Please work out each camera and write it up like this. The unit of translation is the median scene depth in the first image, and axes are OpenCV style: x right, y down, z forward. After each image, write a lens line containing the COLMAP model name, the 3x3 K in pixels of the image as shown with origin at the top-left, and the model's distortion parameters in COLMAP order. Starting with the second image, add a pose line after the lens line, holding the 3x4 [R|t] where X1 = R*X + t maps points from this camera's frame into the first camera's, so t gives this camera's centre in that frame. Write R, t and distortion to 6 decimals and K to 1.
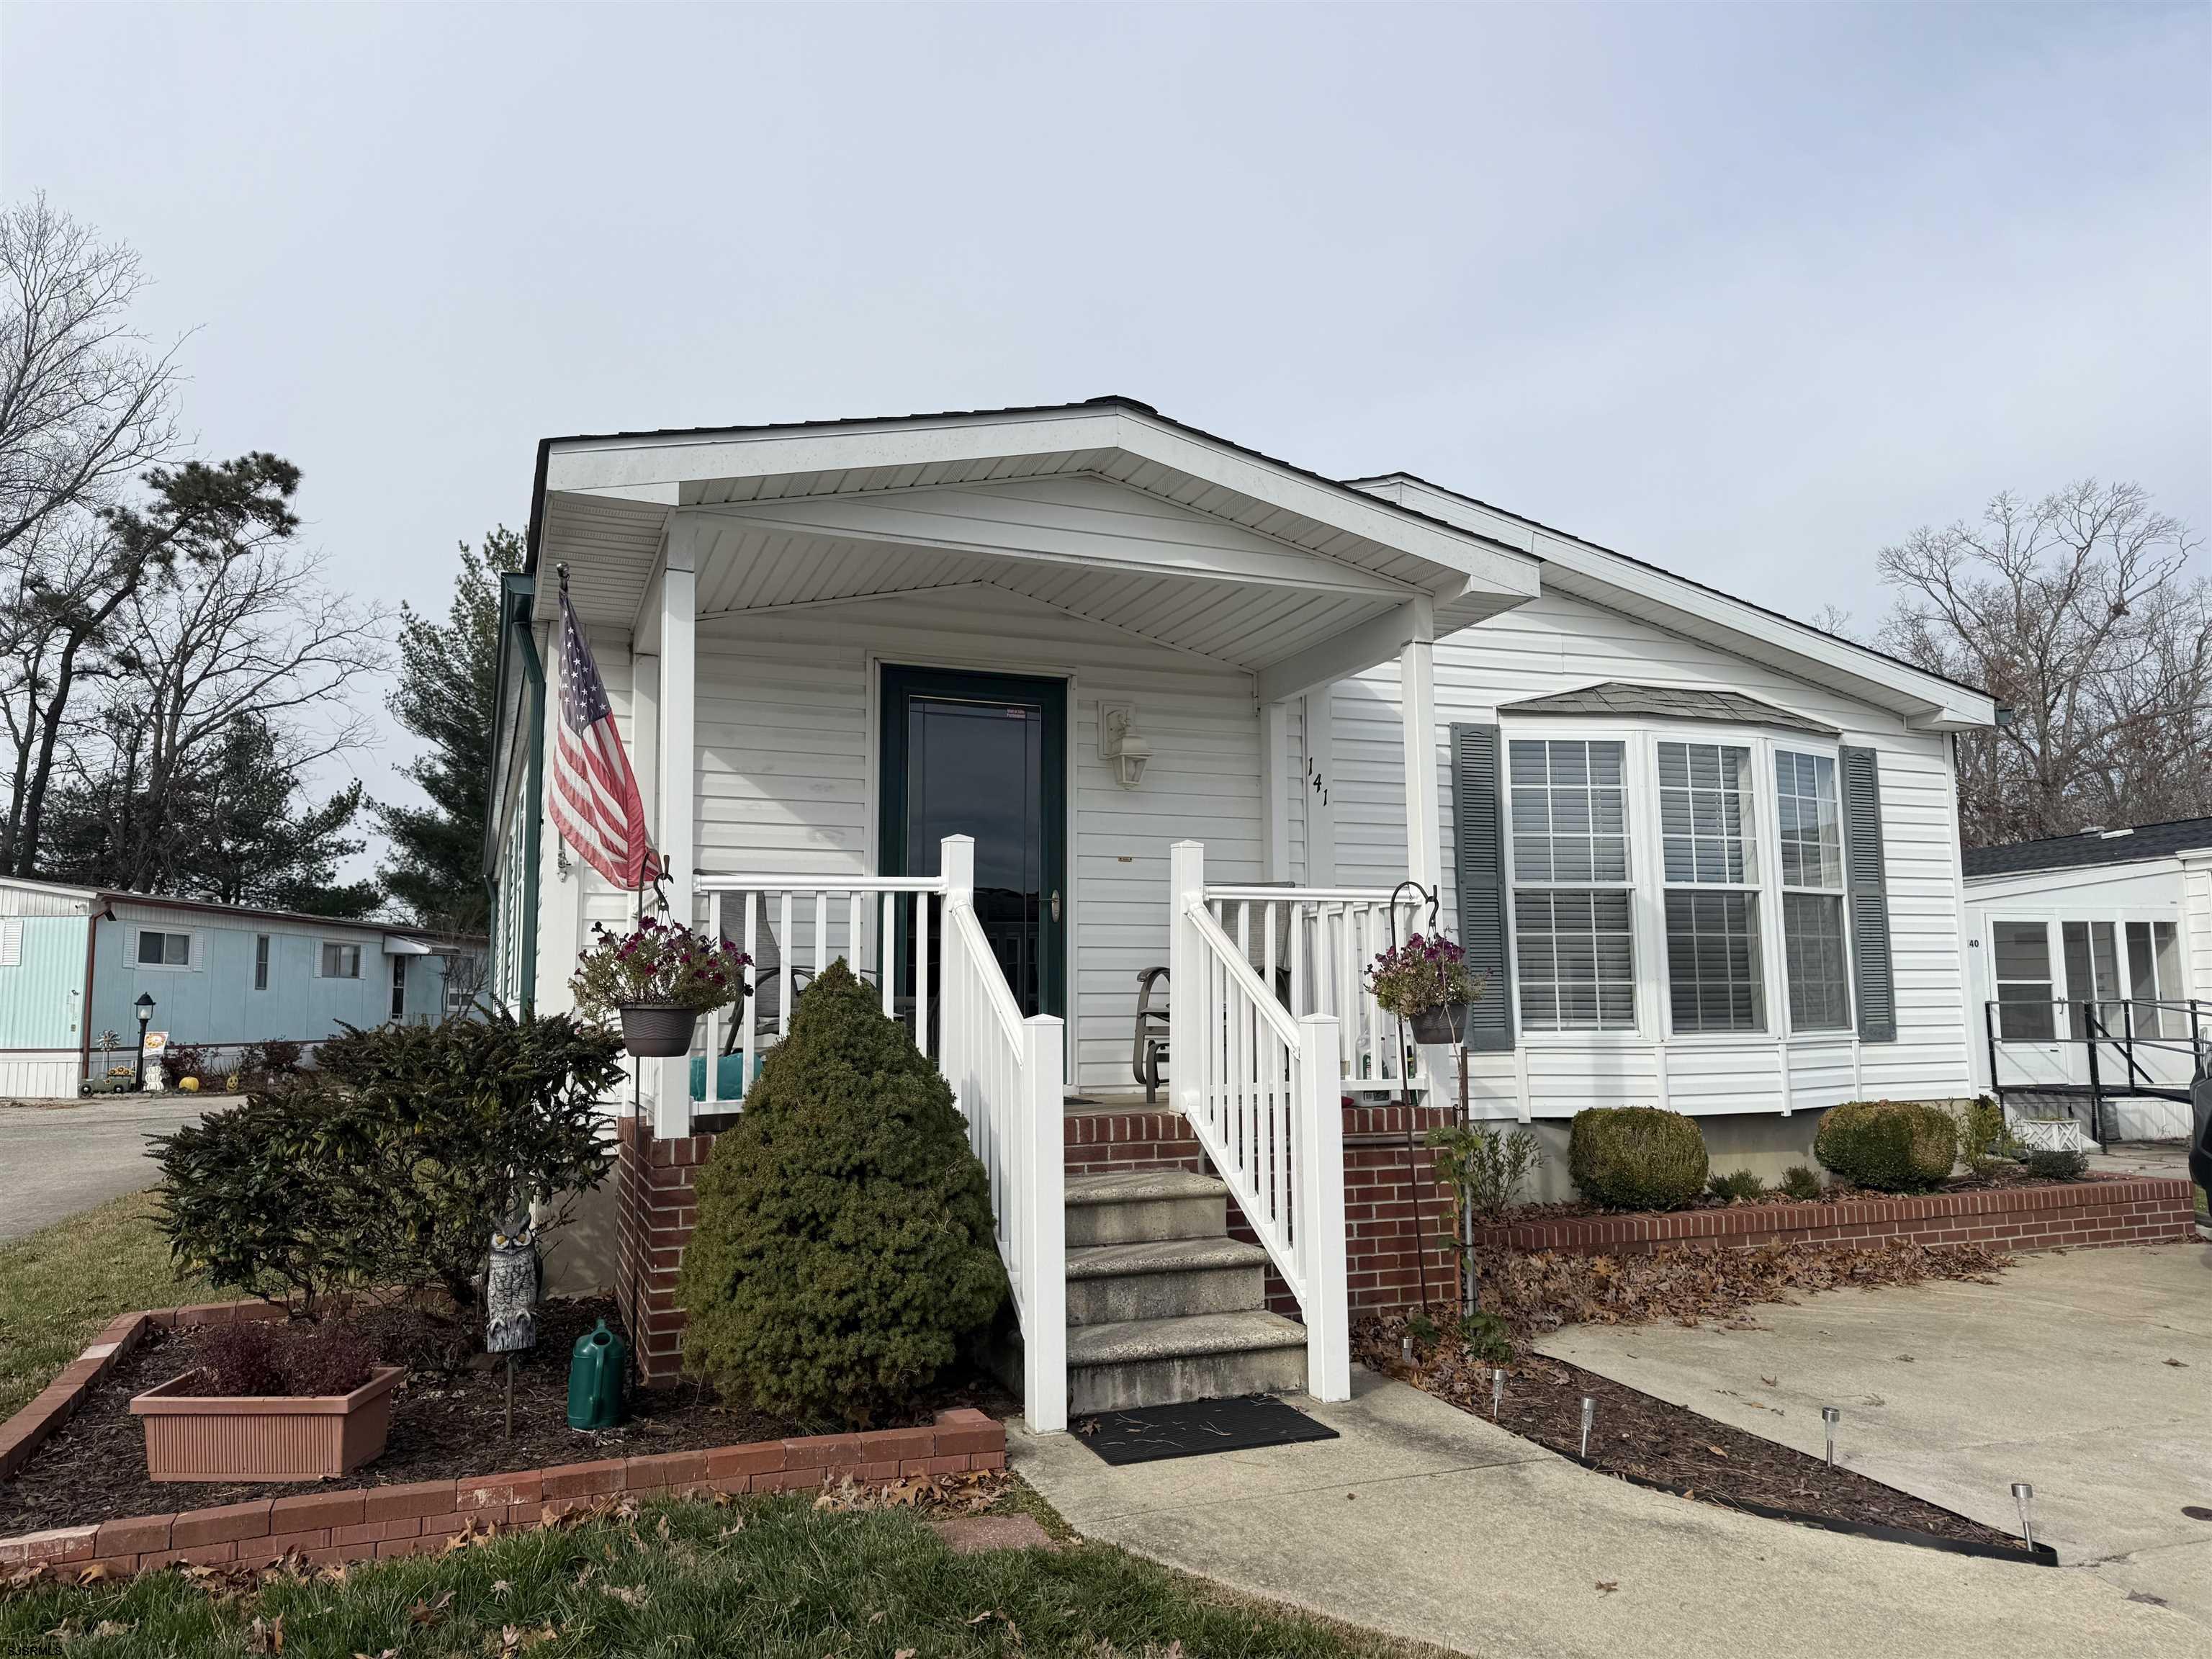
lens RADIAL K [[1537.7, 0, 1145.9], [0, 1537.7, 826.8], [0, 0, 1]] dist [0.034761, -0.038110]
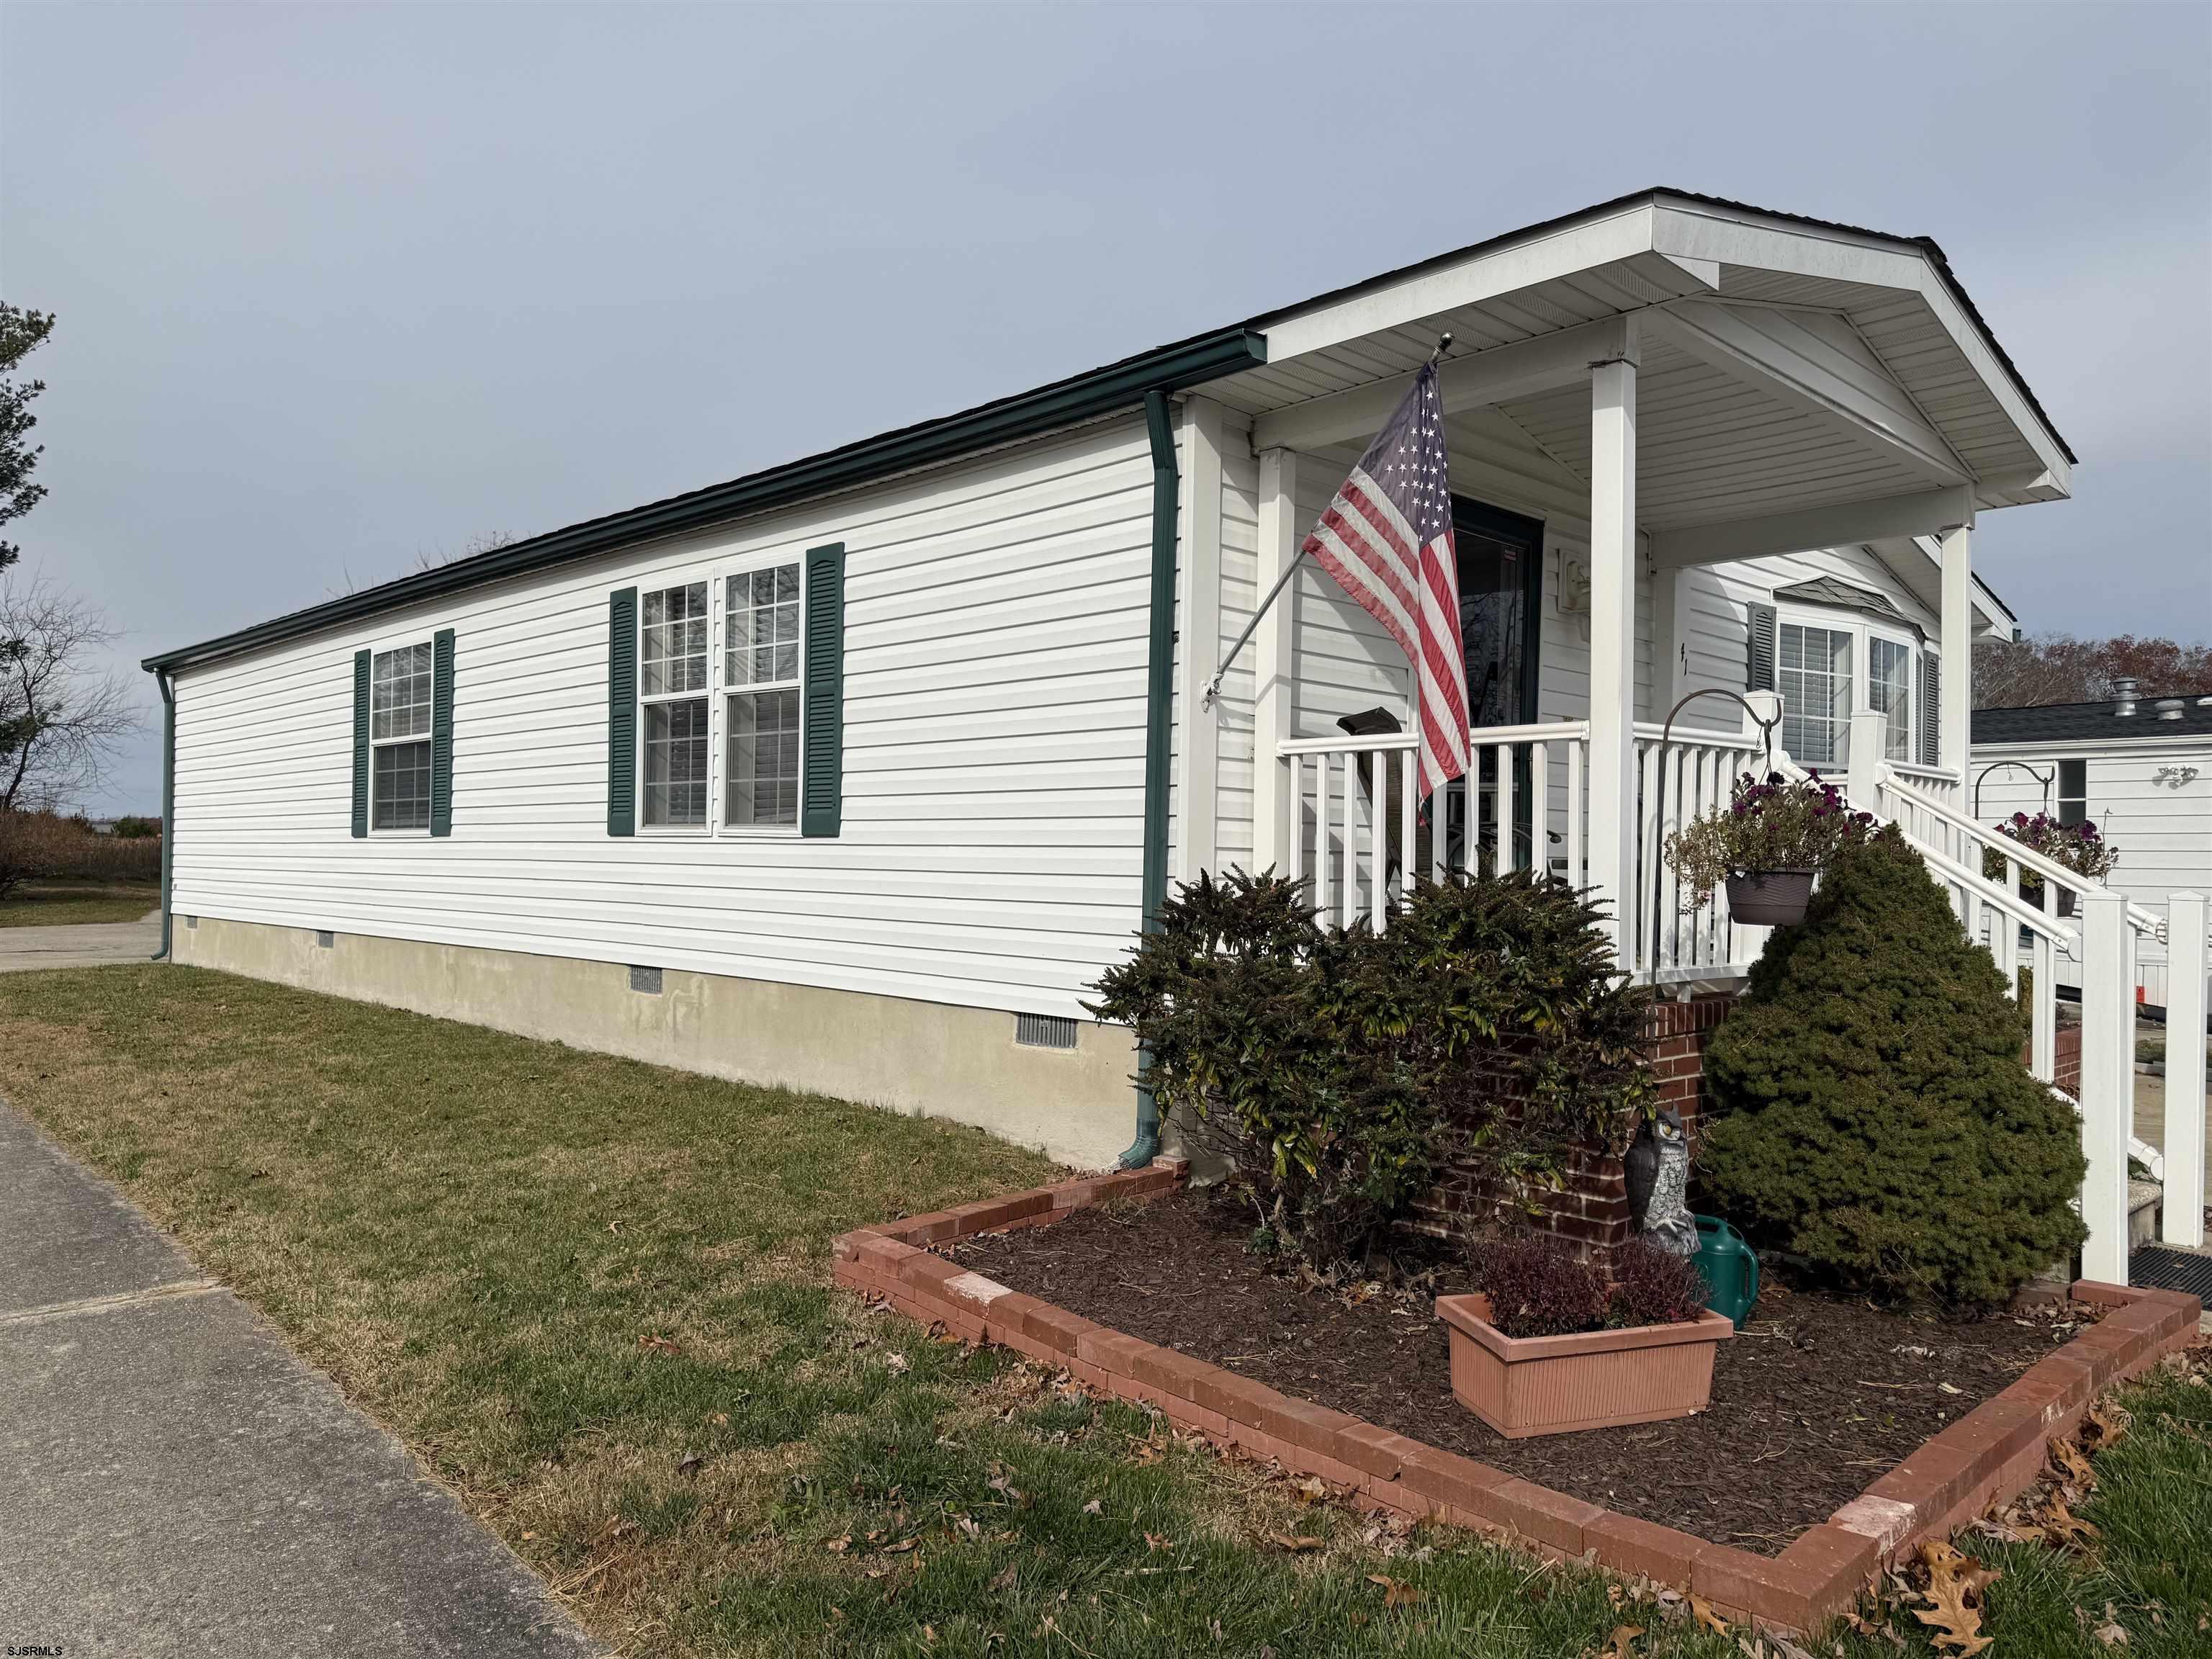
lens RADIAL K [[1537.7, 0, 1087.5], [0, 1537.7, 836.9], [0, 0, 1]] dist [0.034761, -0.038110]
pose [[0.929867, 0.031770, 0.366522, -0.825324], [-0.069688, 0.993438, 0.090688, 0.035859], [-0.361236, -0.109869, 0.925979, 0.259402]]
